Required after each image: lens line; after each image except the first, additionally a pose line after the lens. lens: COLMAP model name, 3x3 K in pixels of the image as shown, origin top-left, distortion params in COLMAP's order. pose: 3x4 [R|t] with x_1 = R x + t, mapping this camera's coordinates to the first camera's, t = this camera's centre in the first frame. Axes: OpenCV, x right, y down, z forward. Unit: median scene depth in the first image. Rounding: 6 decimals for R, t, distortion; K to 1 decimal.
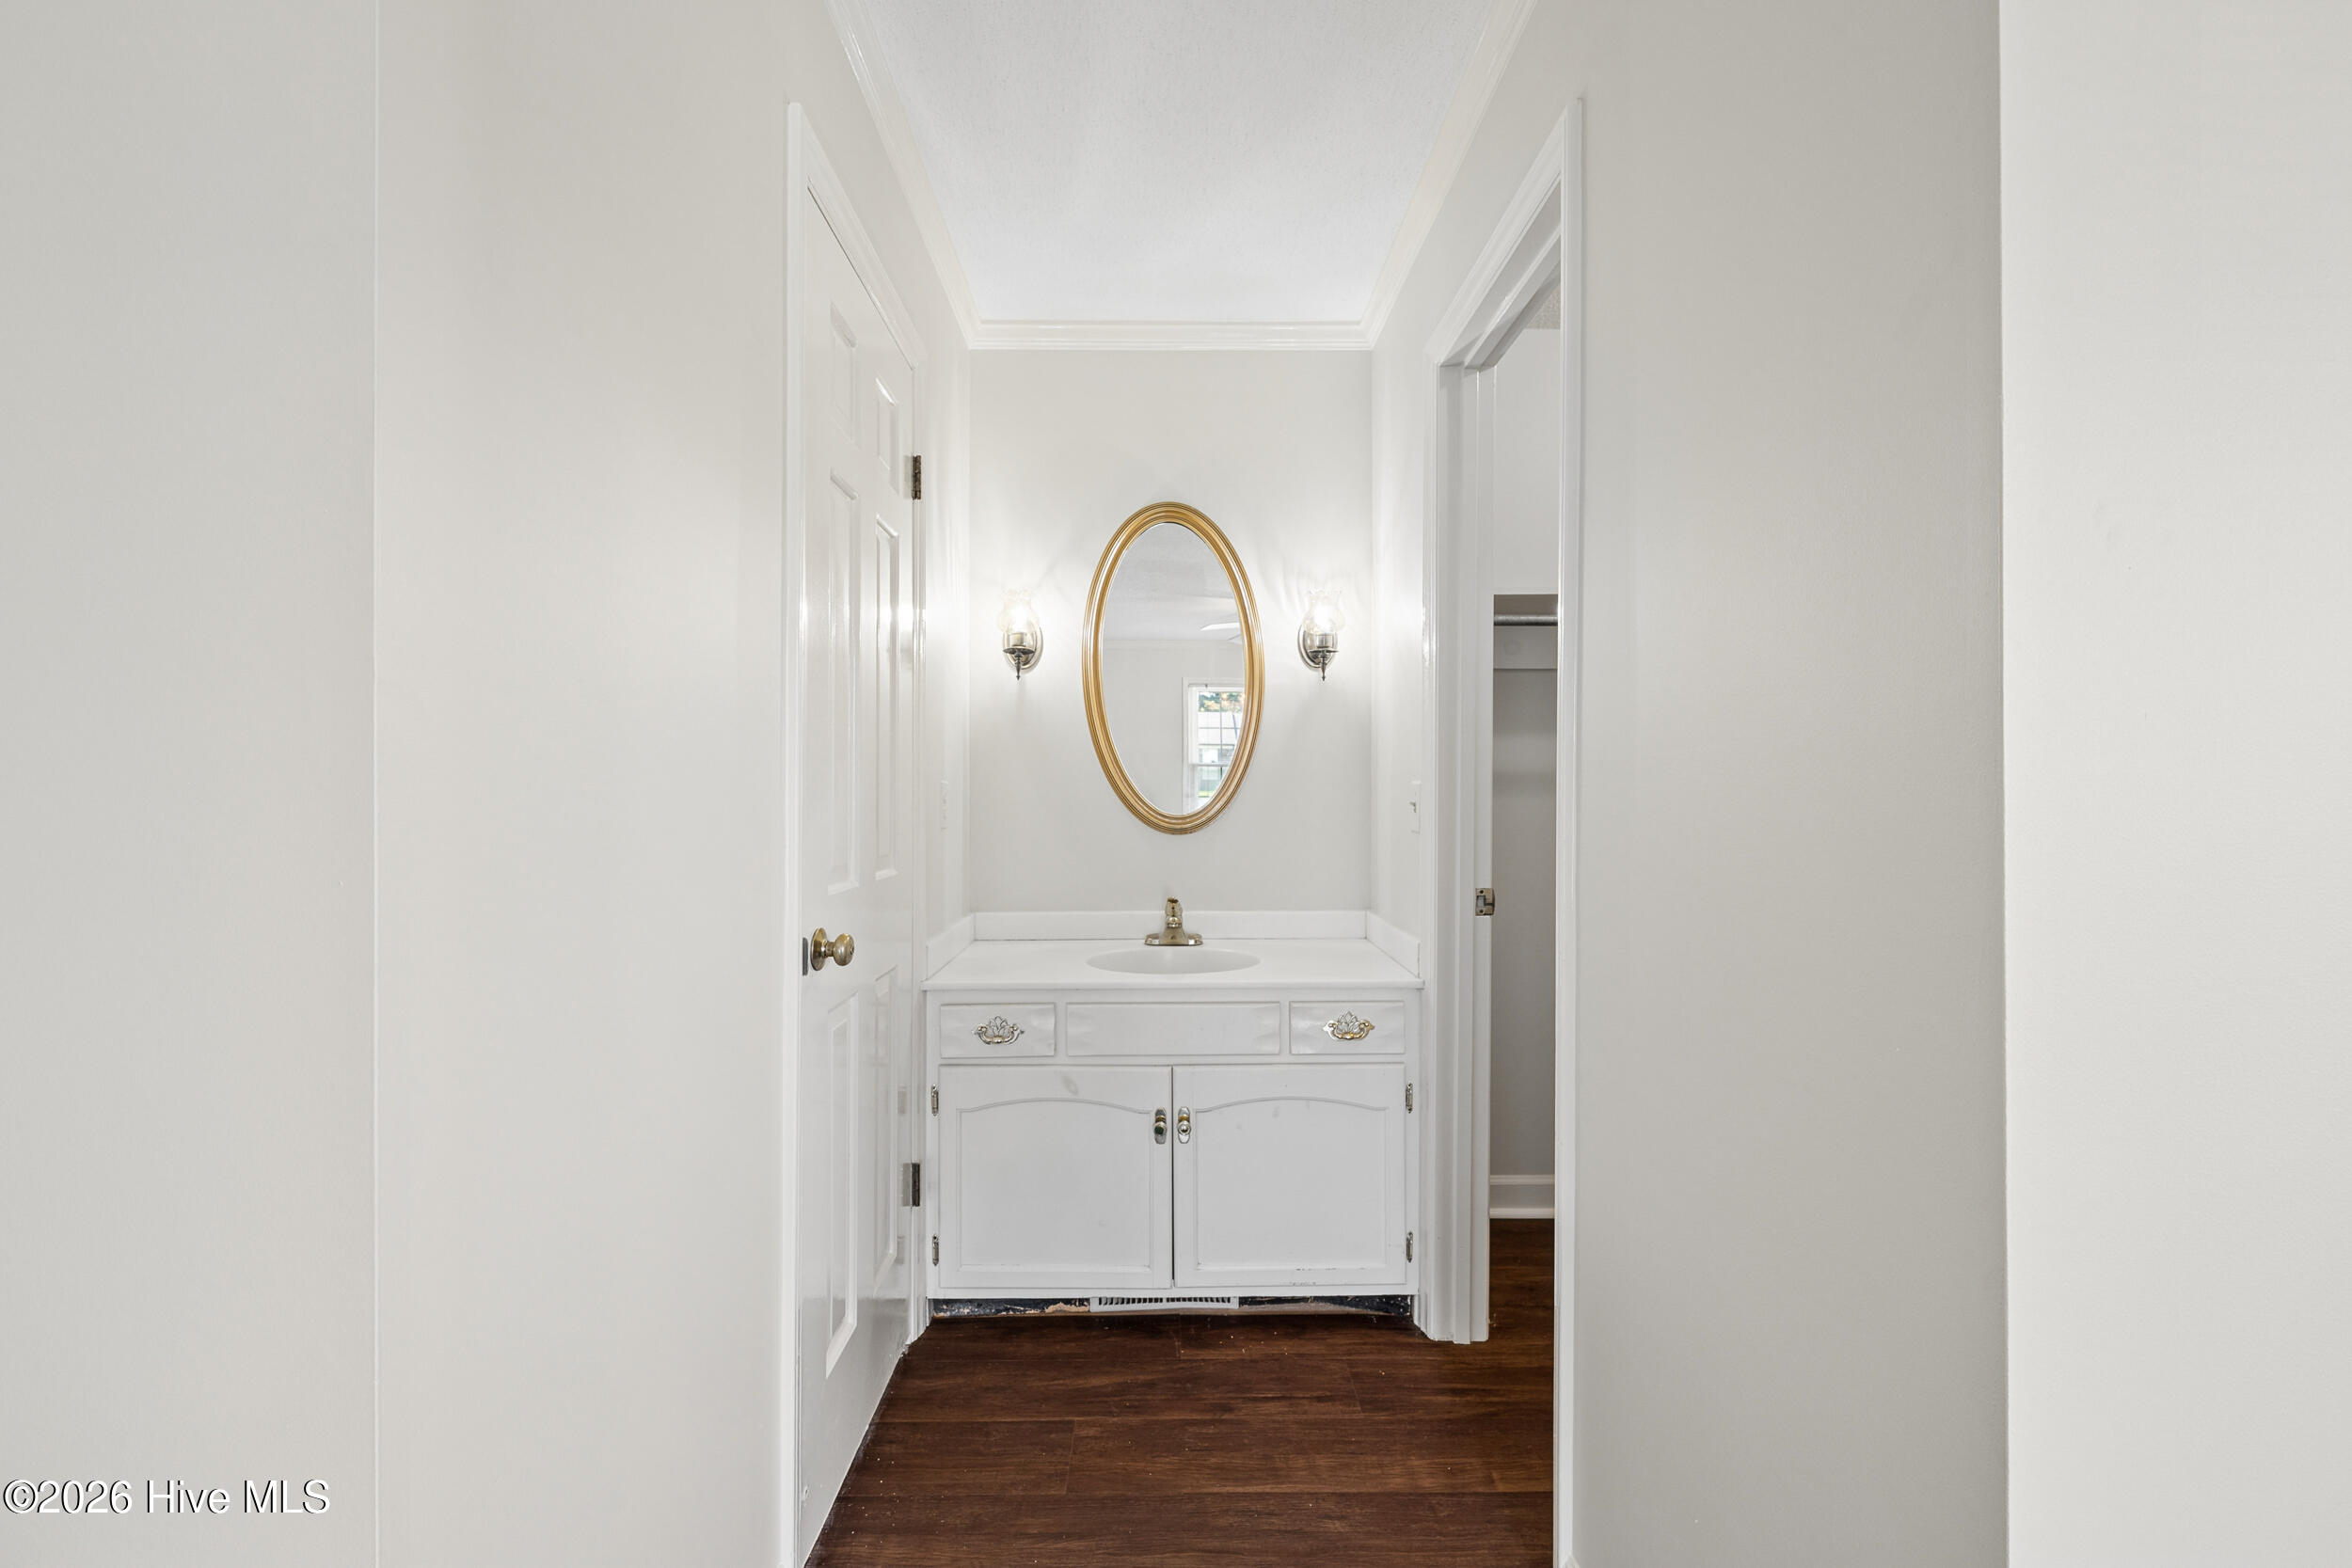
lens RADIAL K [[919.7, 0, 1180.0], [0, 919.7, 789.1], [0, 0, 1]] dist [0.000456, -0.000327]
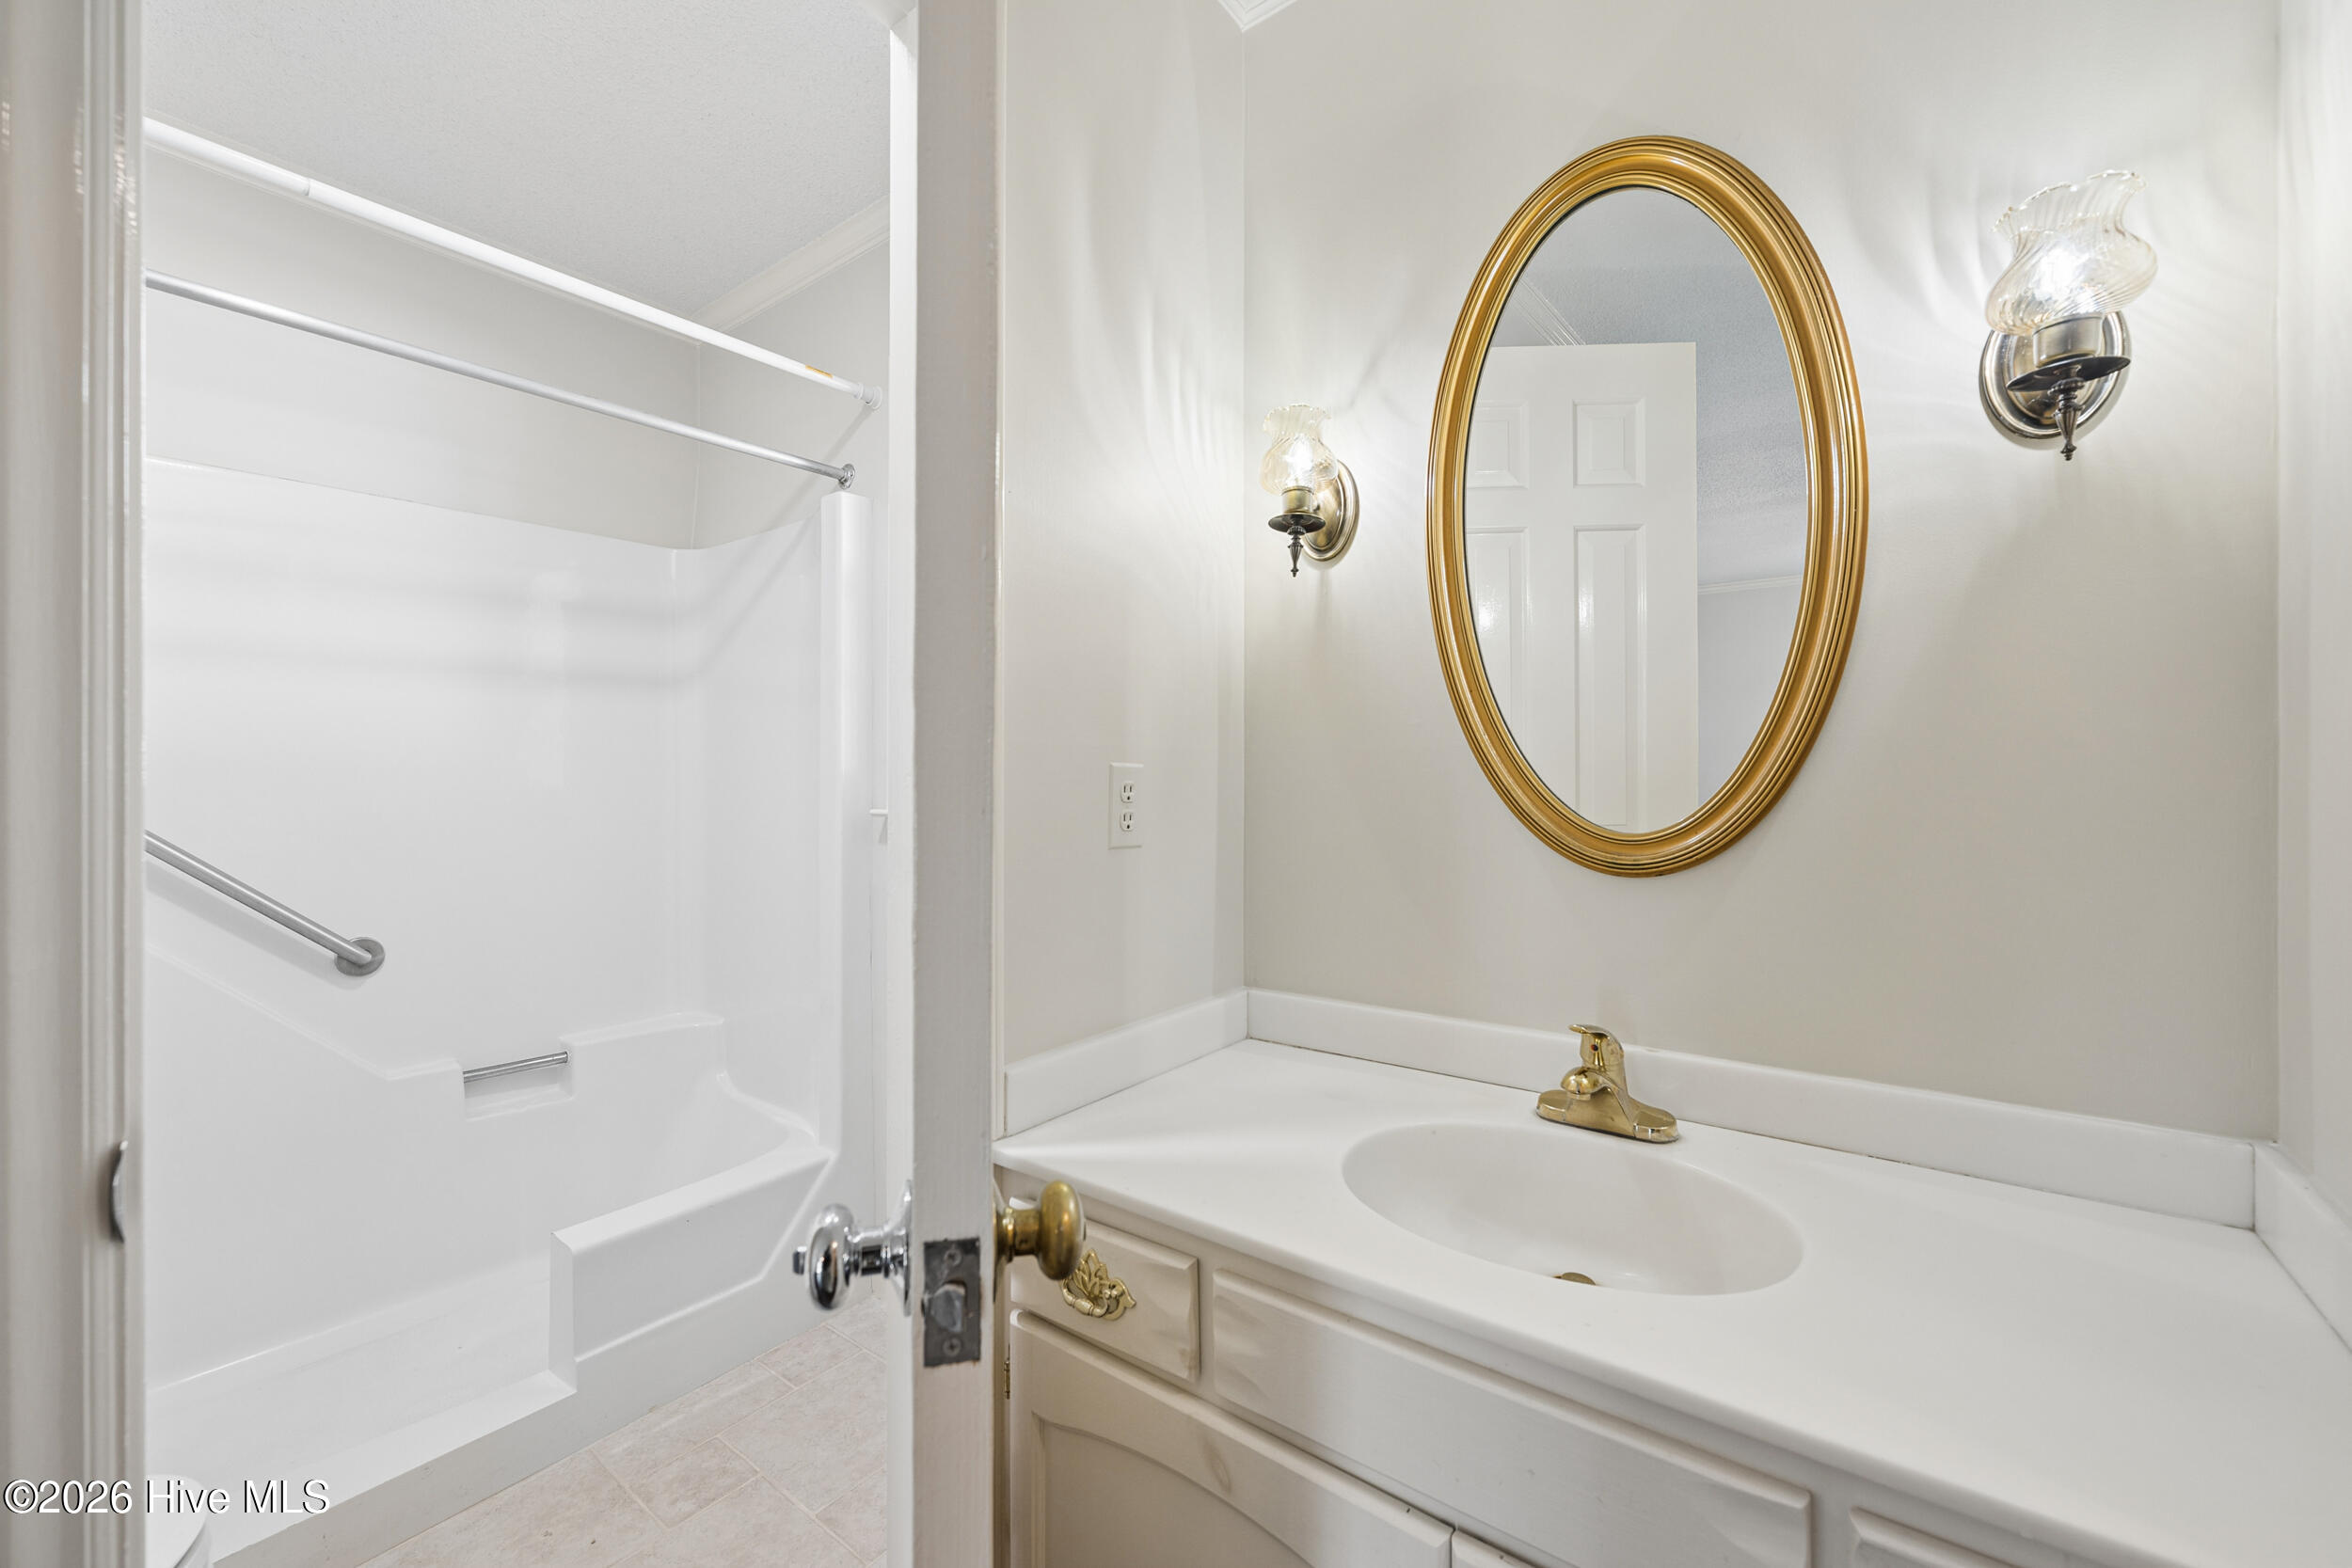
lens RADIAL K [[919.7, 0, 1195.5], [0, 919.7, 777.0], [0, 0, 1]] dist [0.000456, -0.000327]
pose [[0.799336, 0.002565, -0.600879, 0.099086], [-0.002831, 0.999996, 0.000503, 0.000512], [0.600877, 0.001299, 0.799340, 0.514763]]
